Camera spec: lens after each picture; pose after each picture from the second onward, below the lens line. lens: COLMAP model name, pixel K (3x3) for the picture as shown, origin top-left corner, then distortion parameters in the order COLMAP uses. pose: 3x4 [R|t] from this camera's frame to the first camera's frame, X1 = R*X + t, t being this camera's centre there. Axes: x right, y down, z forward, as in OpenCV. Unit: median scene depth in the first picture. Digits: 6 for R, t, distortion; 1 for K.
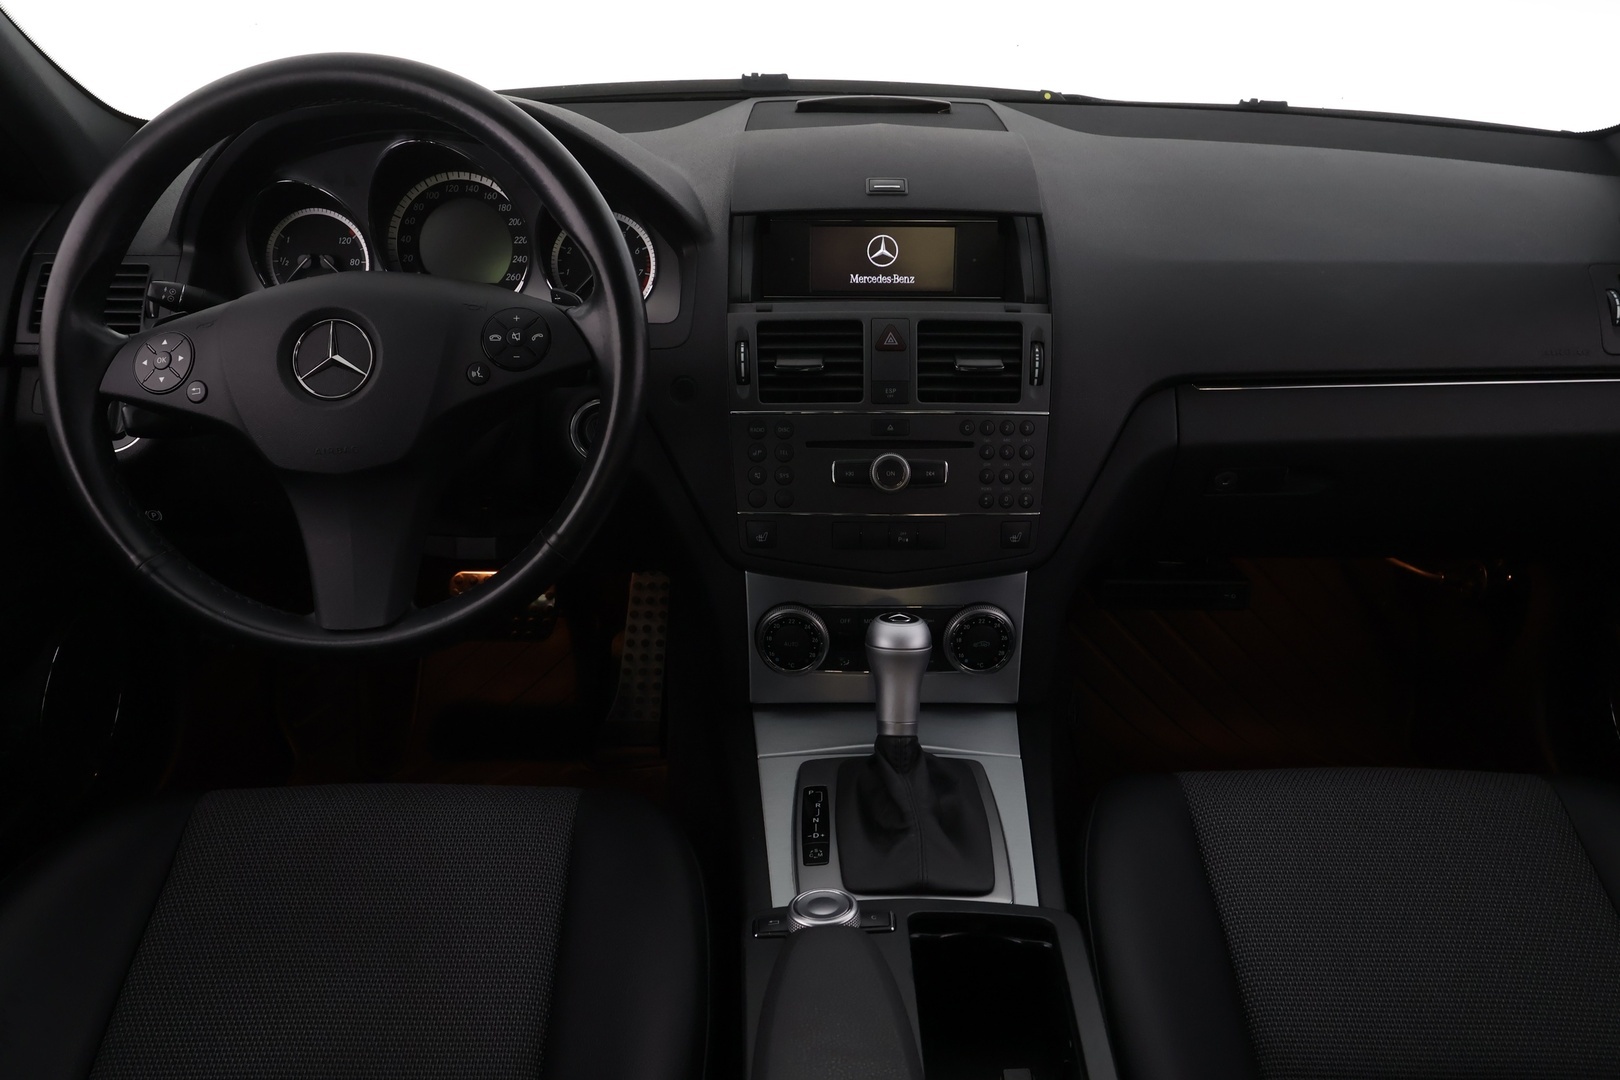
lens RADIAL K [[1234.8, 0, 818.2], [0, 1234.8, 539.2], [0, 0, 1]] dist [0.003422, 0.005755]
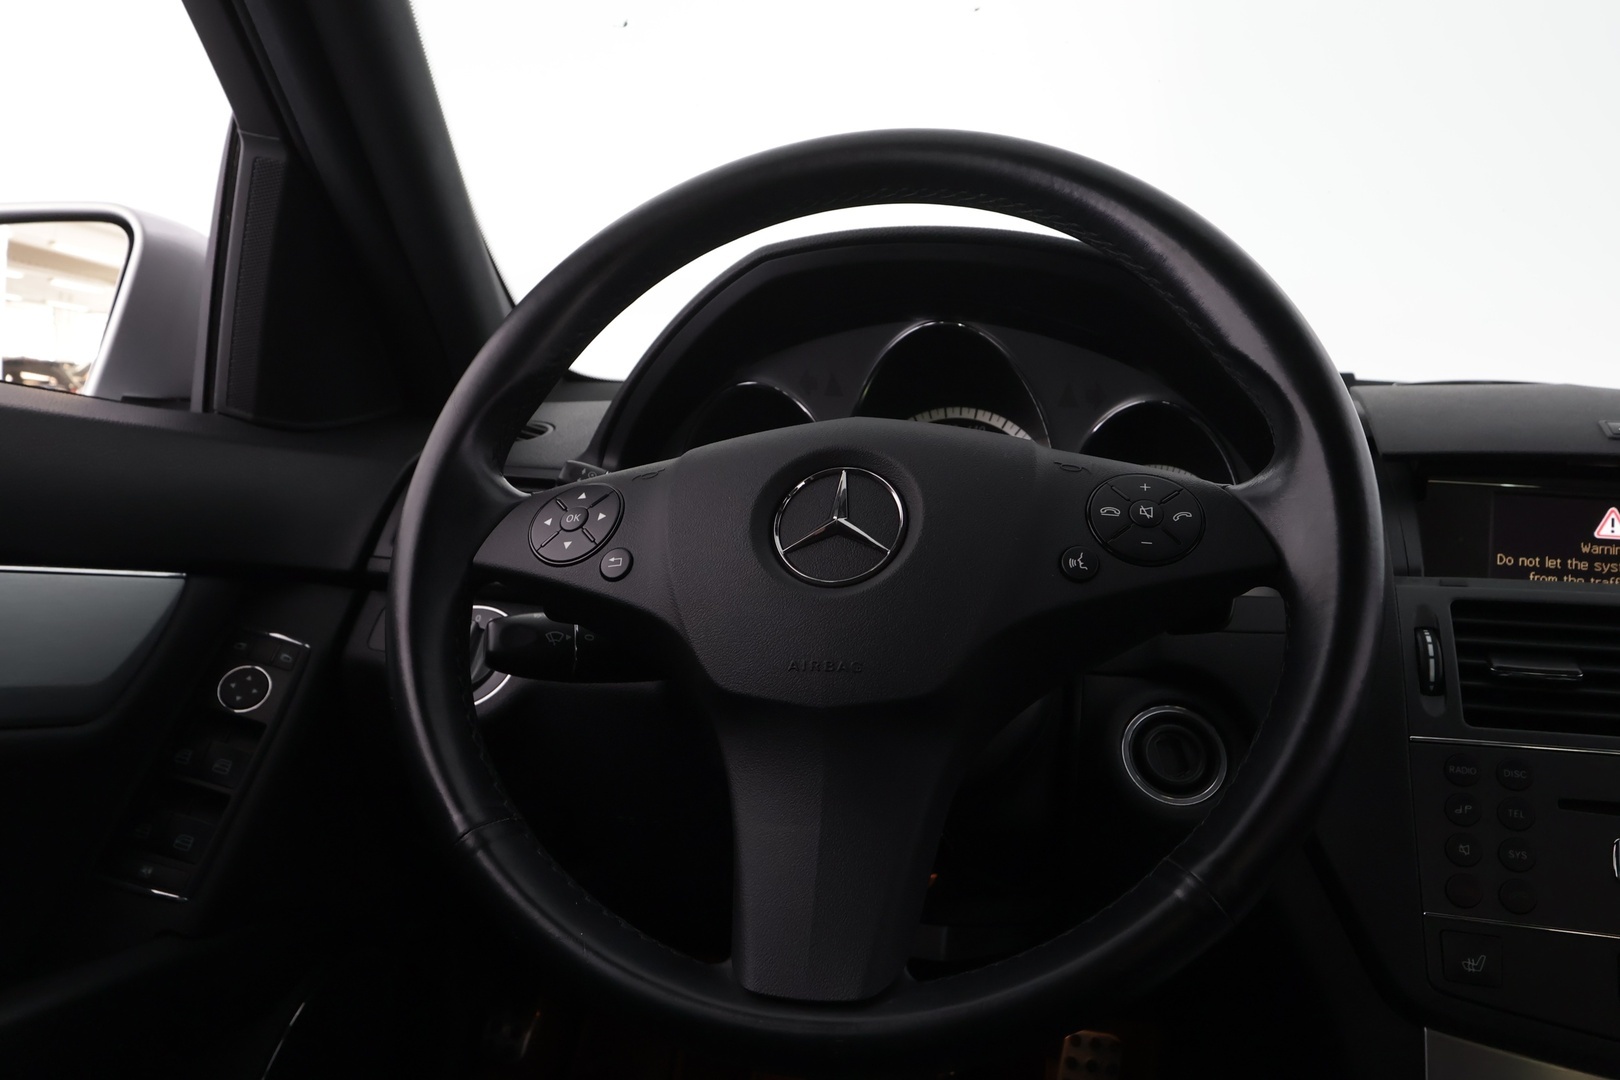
lens RADIAL K [[1234.8, 0, 809.6], [0, 1234.8, 588.1], [0, 0, 1]] dist [0.003422, 0.005755]
pose [[0.970540, 0.065277, -0.231929, -0.219173], [-0.144517, 0.927936, -0.343584, 0.076298], [0.192787, 0.366980, 0.910032, 0.381767]]
